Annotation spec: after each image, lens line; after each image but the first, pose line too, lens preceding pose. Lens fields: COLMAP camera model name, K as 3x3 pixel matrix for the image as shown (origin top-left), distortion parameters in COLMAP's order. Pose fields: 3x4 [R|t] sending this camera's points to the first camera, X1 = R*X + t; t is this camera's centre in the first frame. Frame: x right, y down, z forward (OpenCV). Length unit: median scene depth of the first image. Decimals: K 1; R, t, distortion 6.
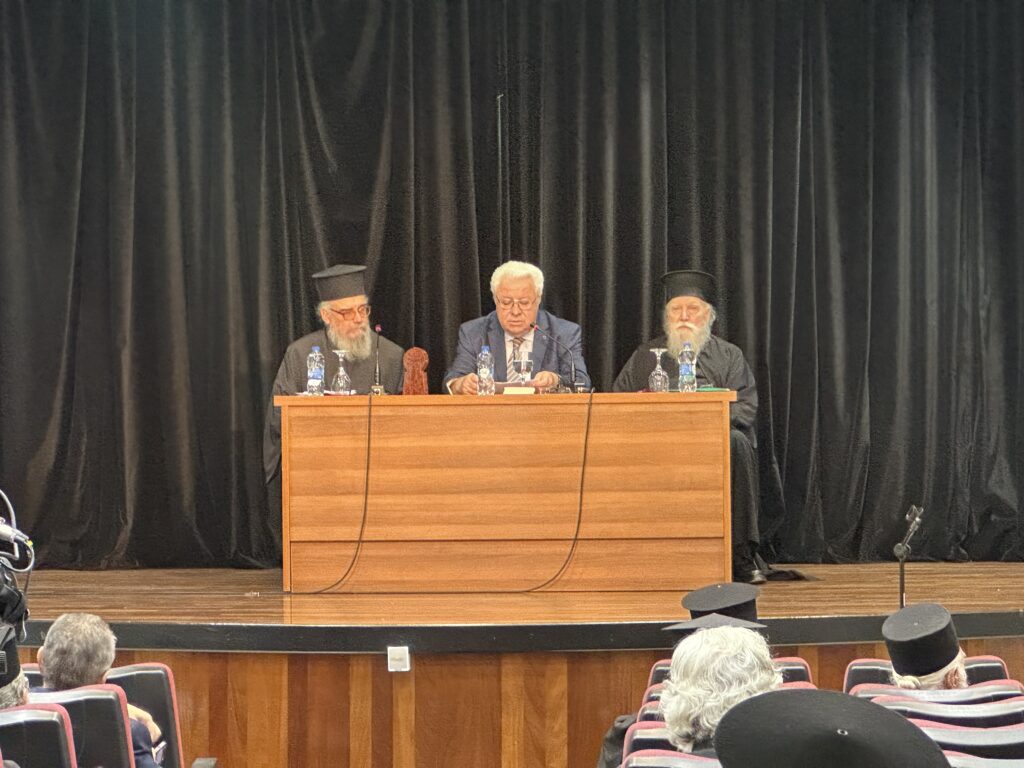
lens RADIAL K [[3877.2, 0, 511.7], [0, 3877.2, 383.0], [0, 0, 1]] dist [-1.064388, 0.000000]
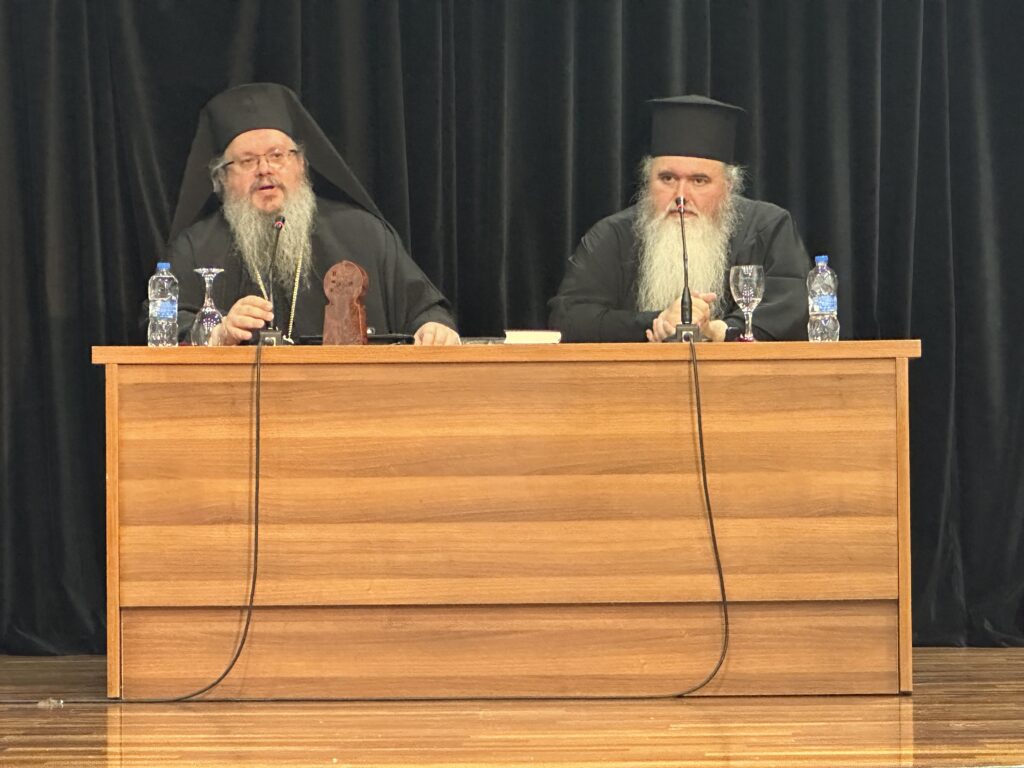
lens RADIAL K [[4167.5, 0, 511.9], [0, 4167.5, 384.0], [0, 0, 1]] dist [-0.427394, 0.000000]
pose [[0.997505, 0.003506, 0.070513, -0.043417], [-0.002531, 0.999900, -0.013903, 0.017023], [-0.070554, 0.013690, 0.997414, 0.400386]]
